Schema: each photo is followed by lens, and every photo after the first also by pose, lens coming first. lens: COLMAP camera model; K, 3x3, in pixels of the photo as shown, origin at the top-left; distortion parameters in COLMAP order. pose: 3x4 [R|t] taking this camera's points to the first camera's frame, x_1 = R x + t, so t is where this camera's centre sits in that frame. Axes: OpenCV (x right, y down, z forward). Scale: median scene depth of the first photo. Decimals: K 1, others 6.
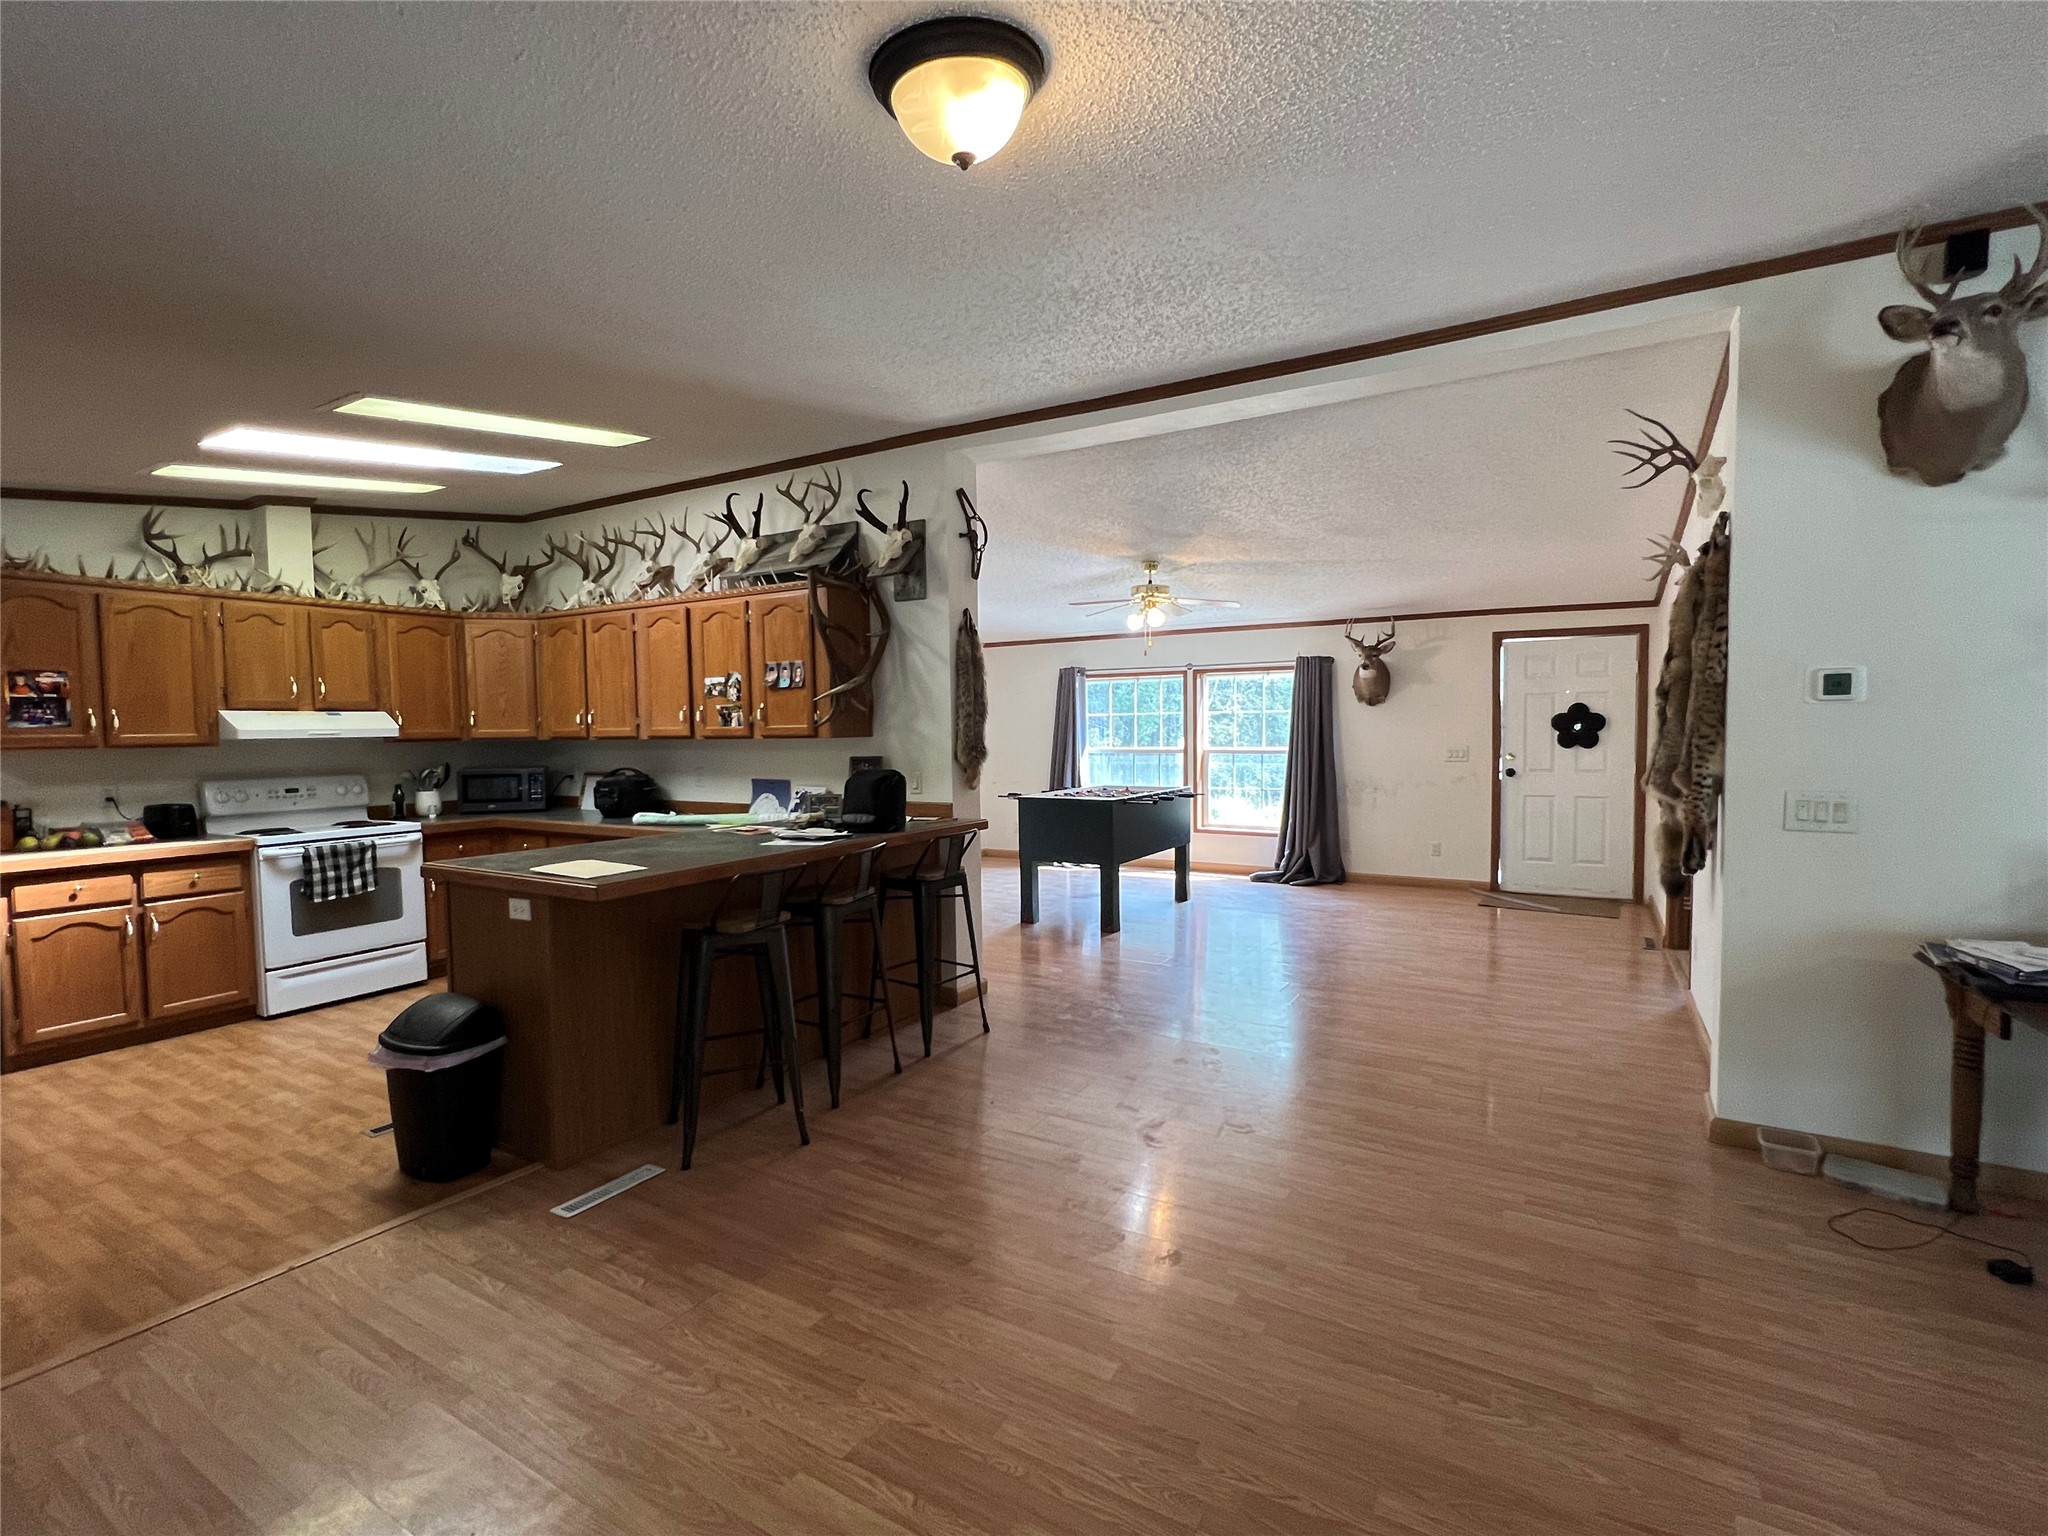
lens RADIAL K [[977.8, 0, 1024.0], [0, 977.8, 768.0], [0, 0, 1]] dist [0.001168, 0.000259]
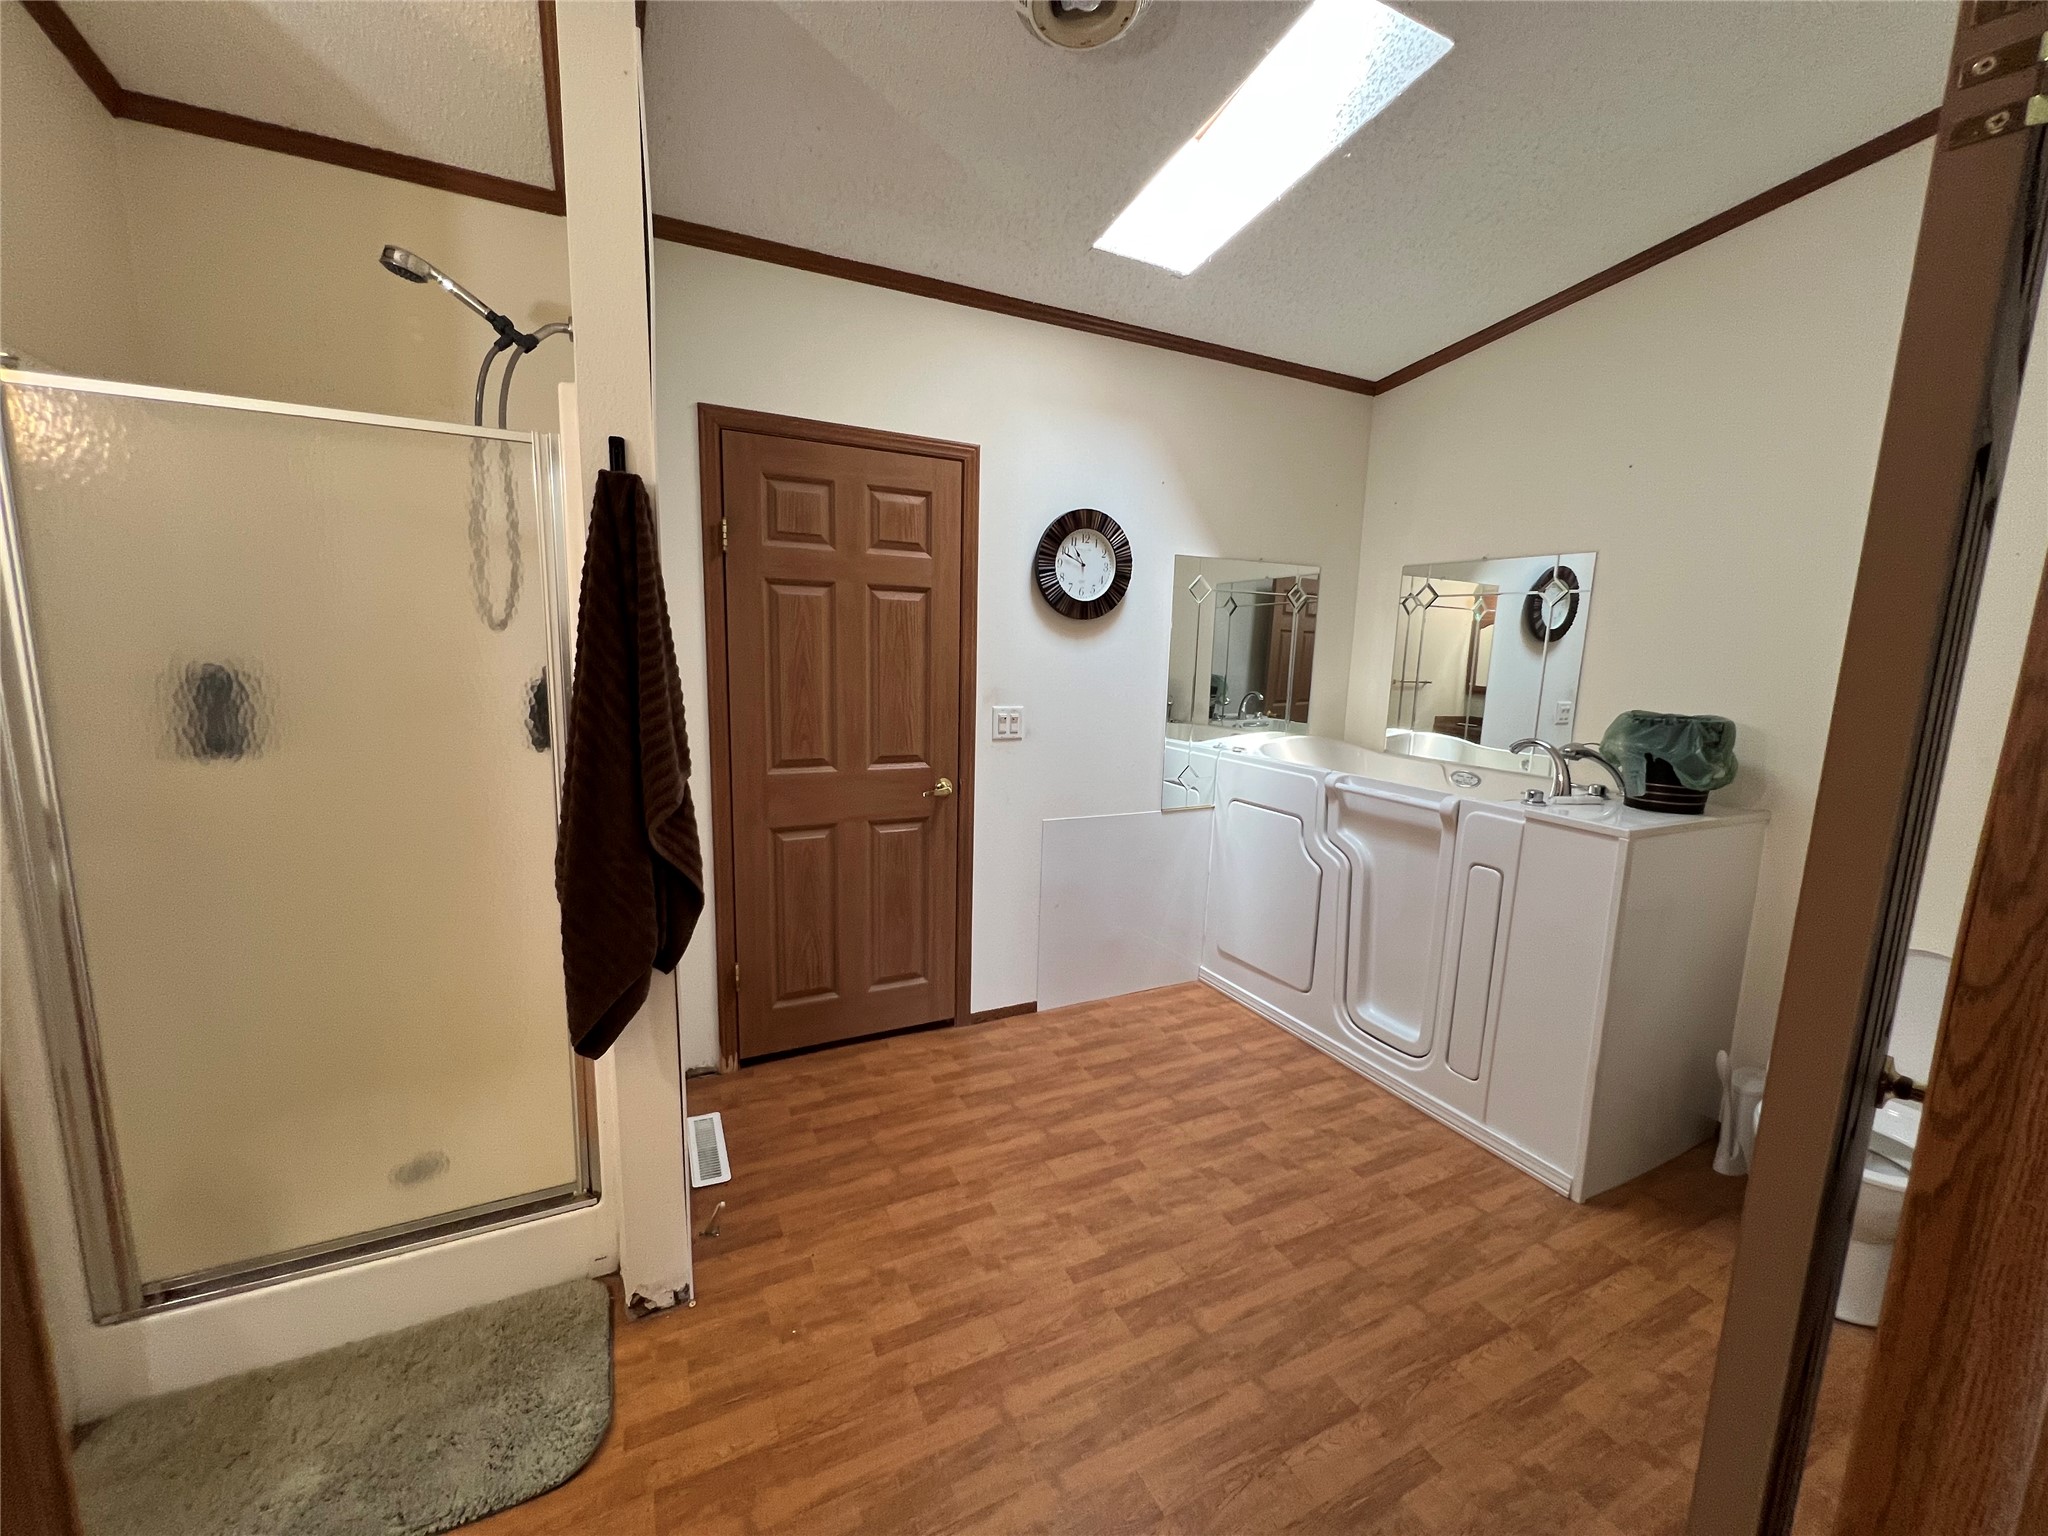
lens RADIAL K [[813.5, 0, 1024.0], [0, 813.5, 768.0], [0, 0, 1]] dist [-0.001244, 0.000446]
pose [[0.533184, -0.103542, 0.839639, -1.428252], [0.008328, 0.993076, 0.117175, -0.037067], [-0.845958, -0.055484, 0.530355, 0.873291]]
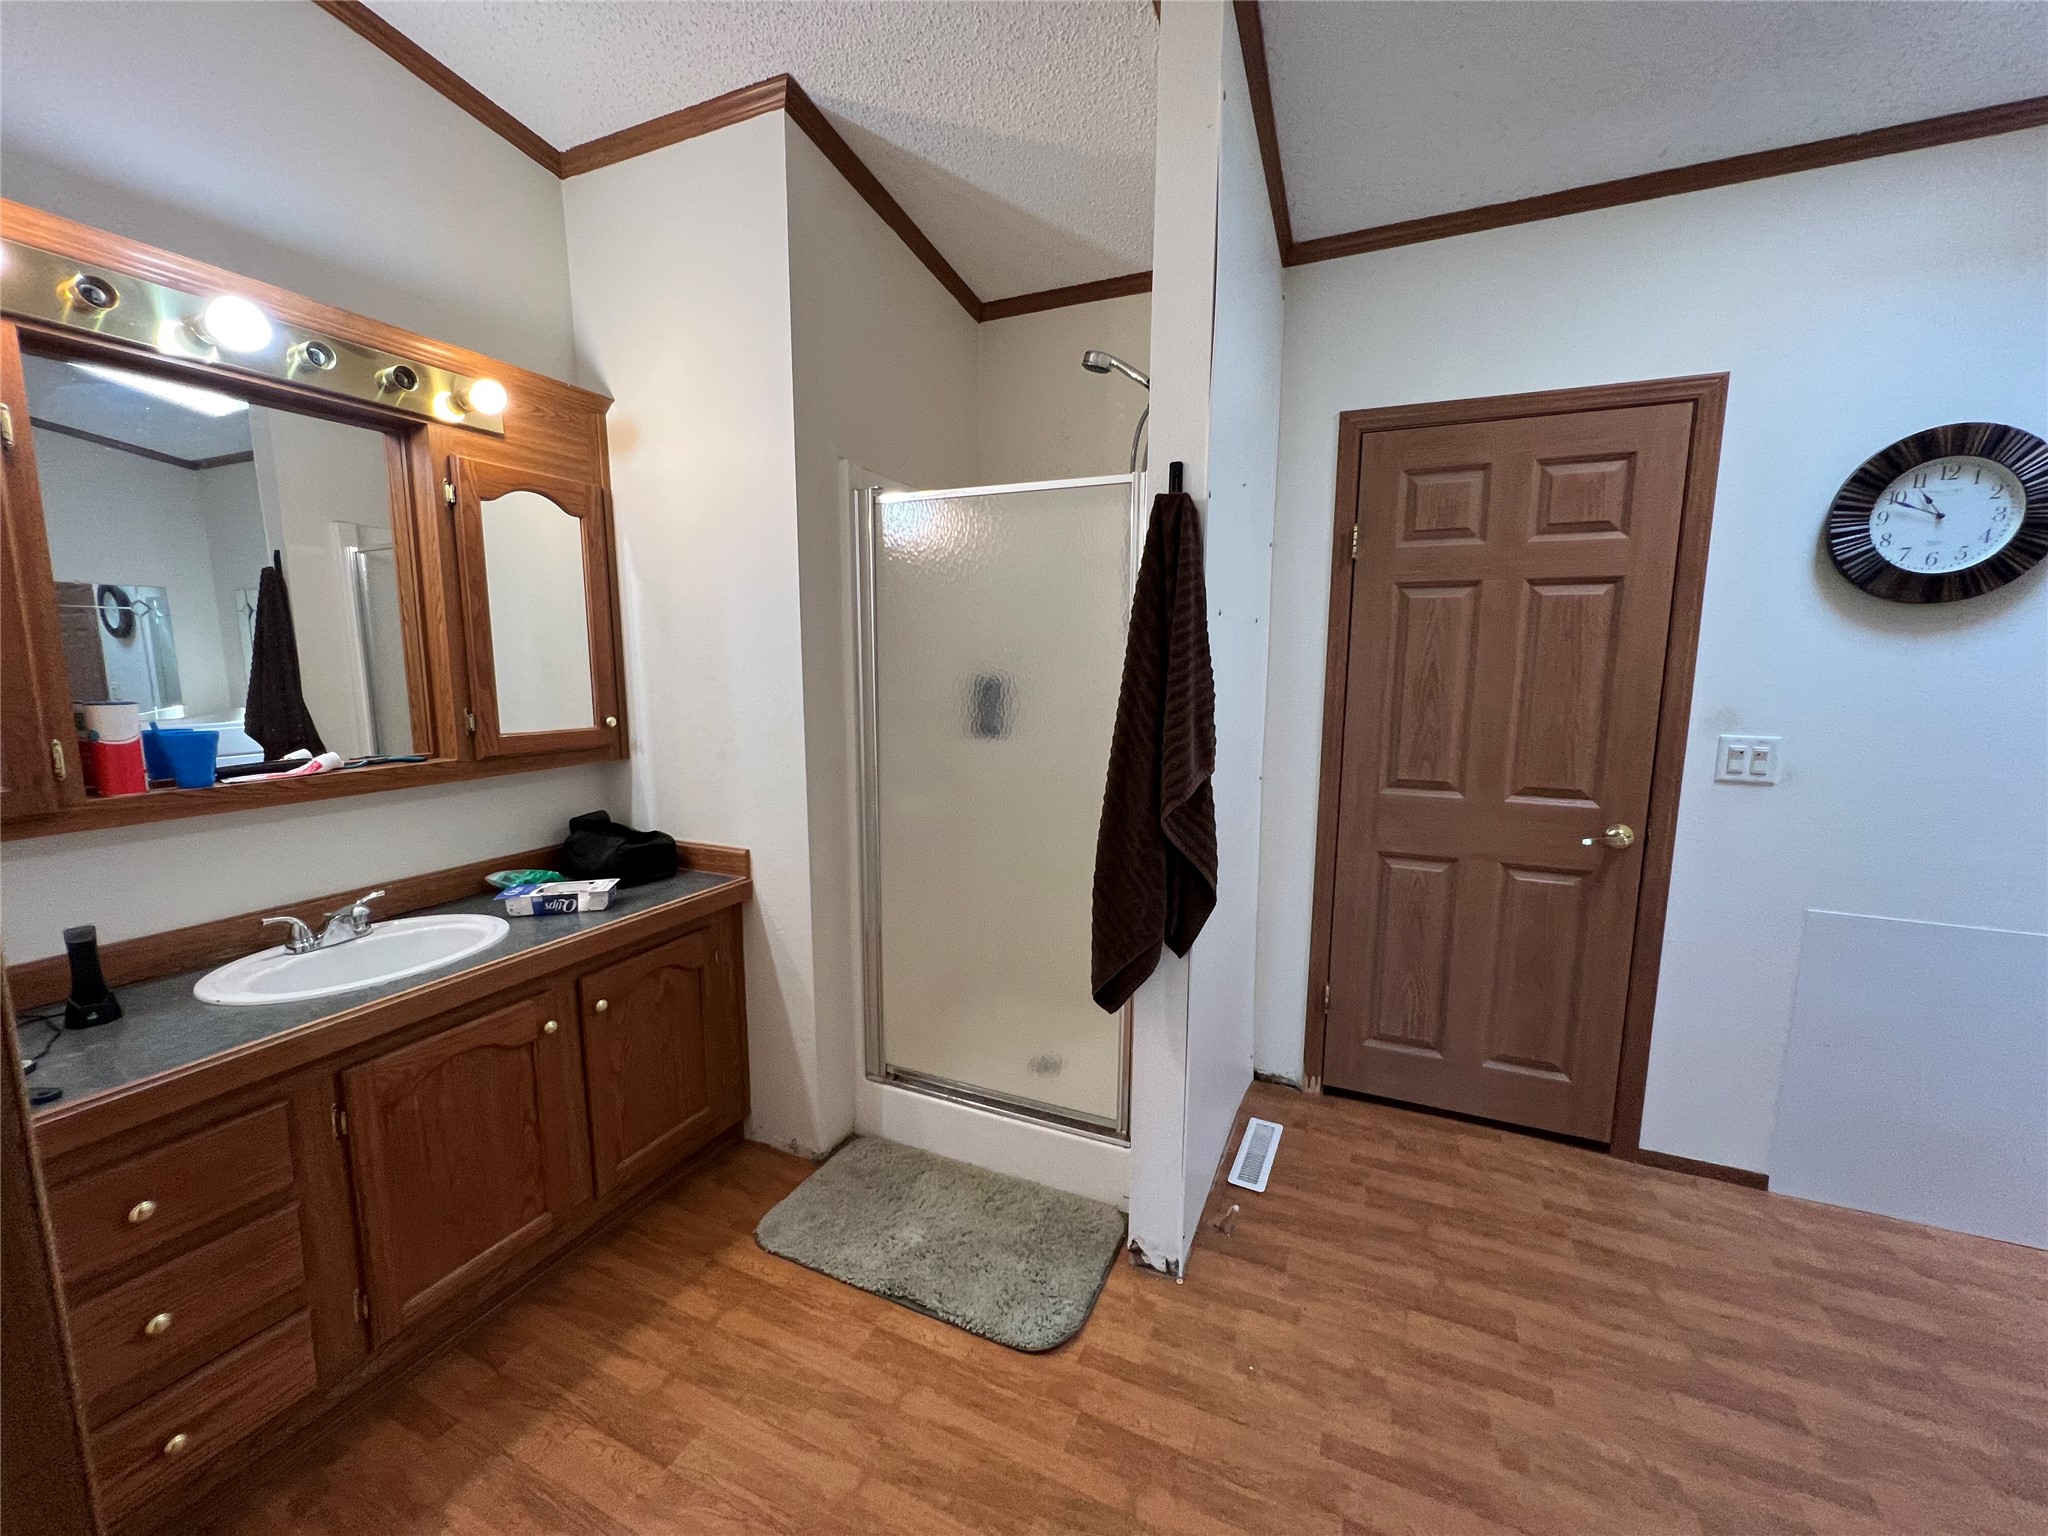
lens RADIAL K [[813.5, 0, 1024.0], [0, 813.5, 768.0], [0, 0, 1]] dist [-0.001244, 0.000446]
pose [[0.992377, -0.001305, 0.123231, -1.305405], [-0.009609, 0.996080, 0.087929, -0.024242], [-0.122862, -0.088443, 0.988475, 0.815318]]
